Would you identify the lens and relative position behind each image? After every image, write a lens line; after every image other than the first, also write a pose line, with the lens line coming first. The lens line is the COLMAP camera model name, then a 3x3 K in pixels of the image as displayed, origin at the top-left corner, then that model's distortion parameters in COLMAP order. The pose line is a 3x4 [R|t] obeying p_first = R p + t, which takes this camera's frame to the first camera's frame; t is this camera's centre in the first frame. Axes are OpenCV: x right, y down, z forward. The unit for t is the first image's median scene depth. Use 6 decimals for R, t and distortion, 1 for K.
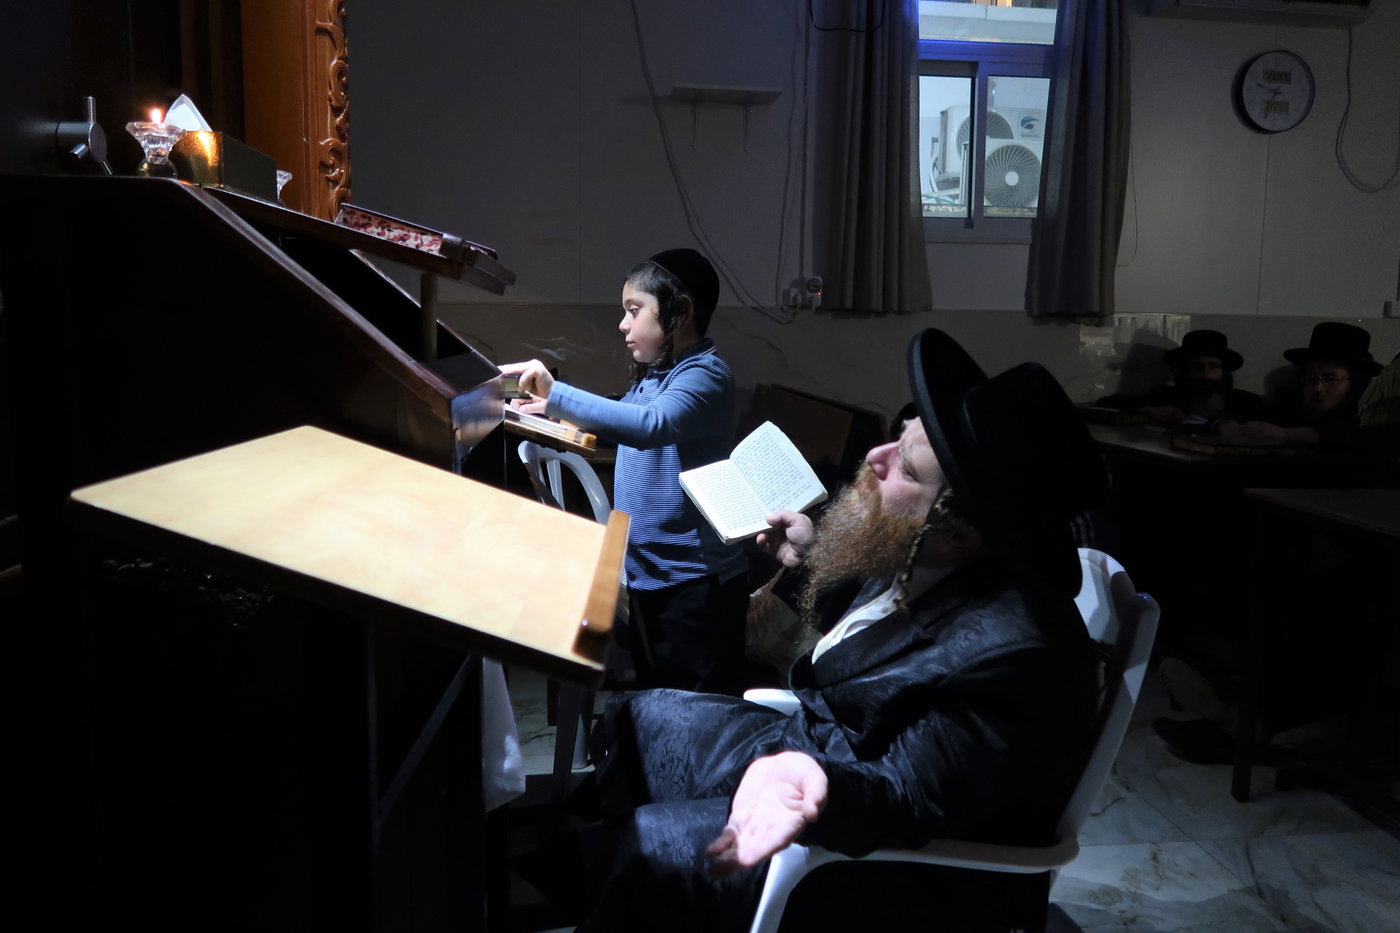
lens RADIAL K [[1085.2, 0, 711.2], [0, 1085.2, 462.5], [0, 0, 1]] dist [-0.028014, 0.003784]
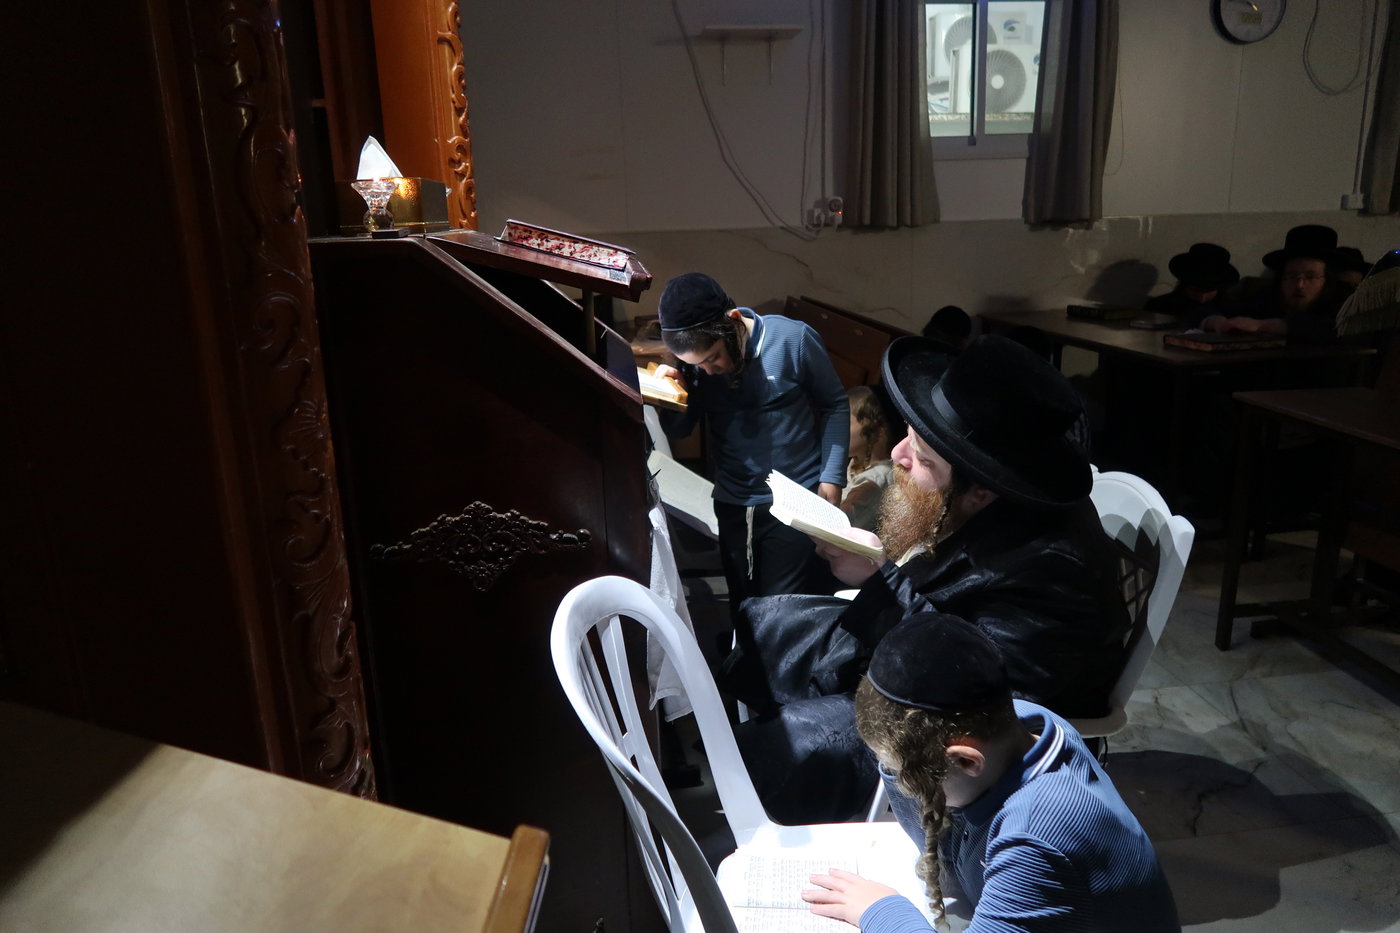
lens RADIAL K [[975.9, 0, 710.6], [0, 975.9, 464.0], [0, 0, 1]] dist [-0.029567, 0.003394]
pose [[0.999042, -0.043643, -0.003109, -0.076906], [0.043678, 0.990628, 0.129419, -0.062649], [-0.002569, -0.129431, 0.991585, -0.054907]]
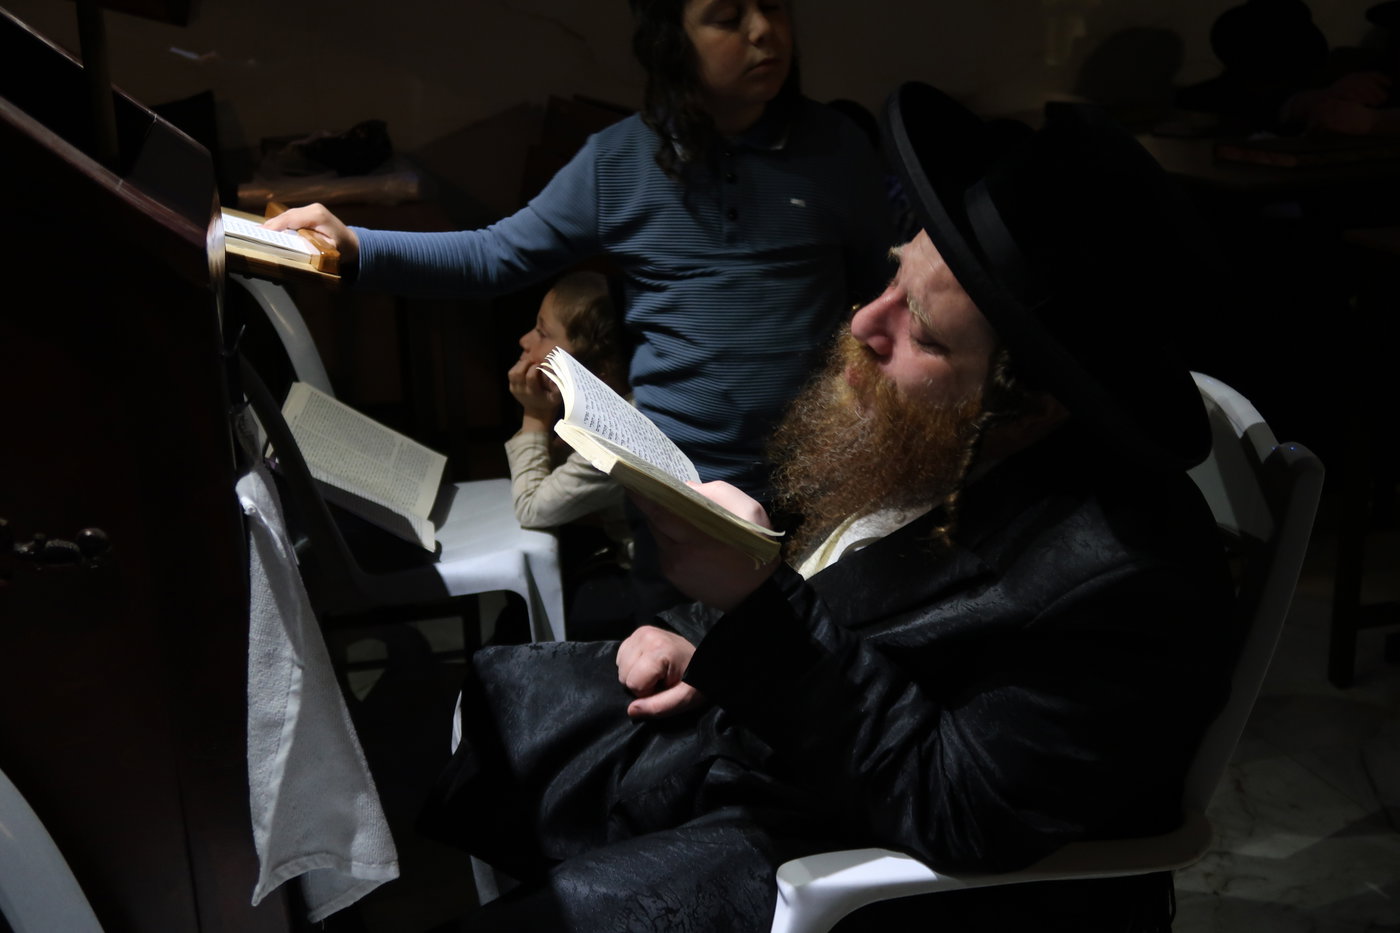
lens RADIAL K [[1698.3, 0, 722.0], [0, 1698.3, 463.8], [0, 0, 1]] dist [-0.015333, 0.000000]
pose [[0.982820, -0.096165, 0.157534, -0.059301], [0.069817, 0.983821, 0.164990, -0.035161], [-0.170852, -0.151157, 0.973633, 0.035066]]
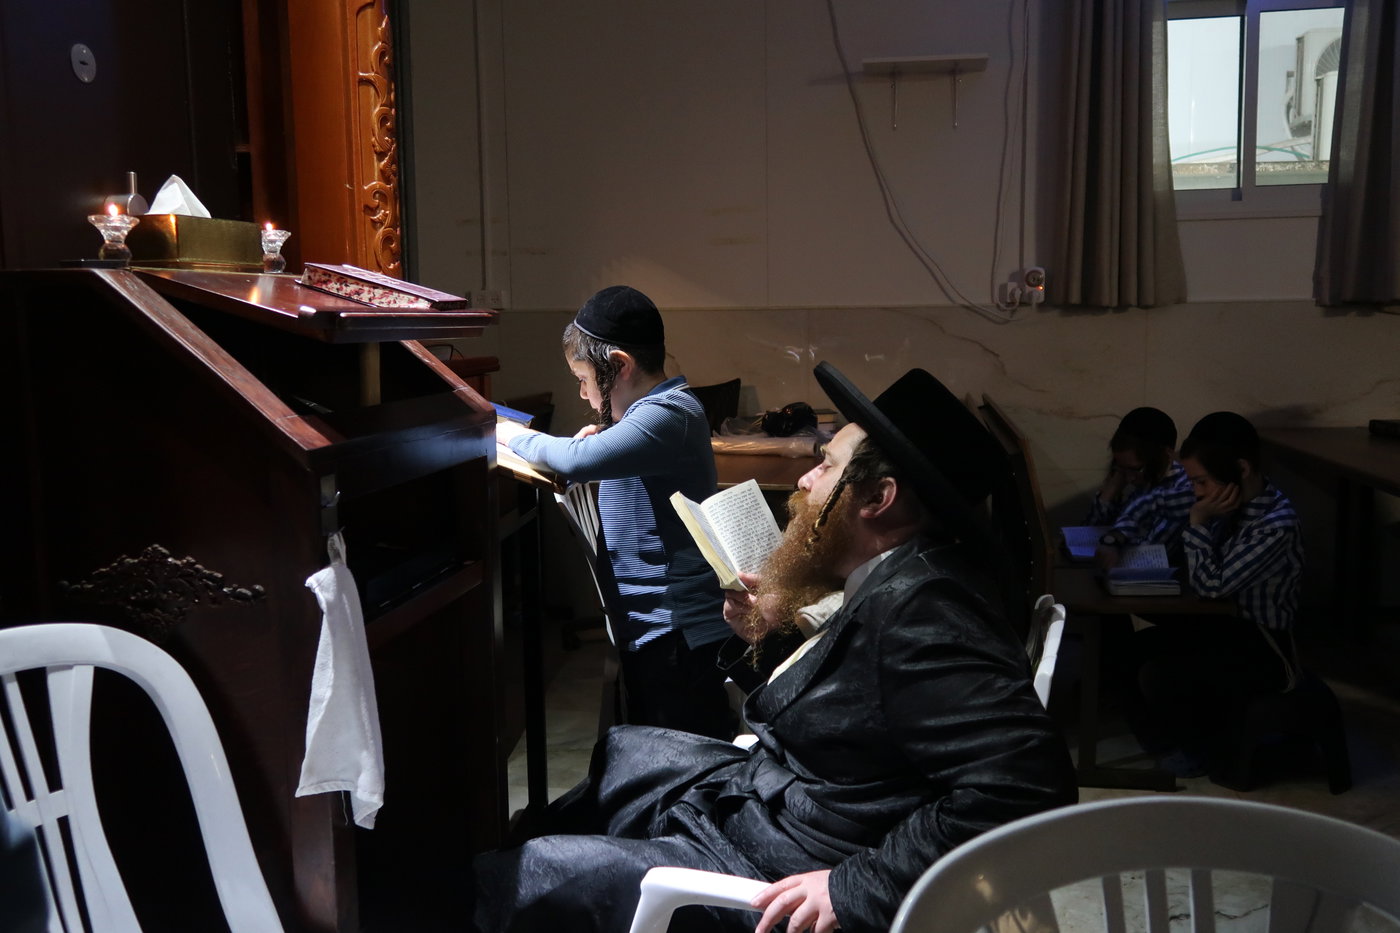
lens RADIAL K [[1281.2, 0, 707.1], [0, 1281.2, 461.8], [0, 0, 1]] dist [-0.001731, 0.000000]
pose [[0.956599, 0.010026, -0.291236, 0.261728], [-0.011289, 0.999933, -0.002658, -0.022798], [0.291190, 0.005830, 0.956647, -0.079899]]
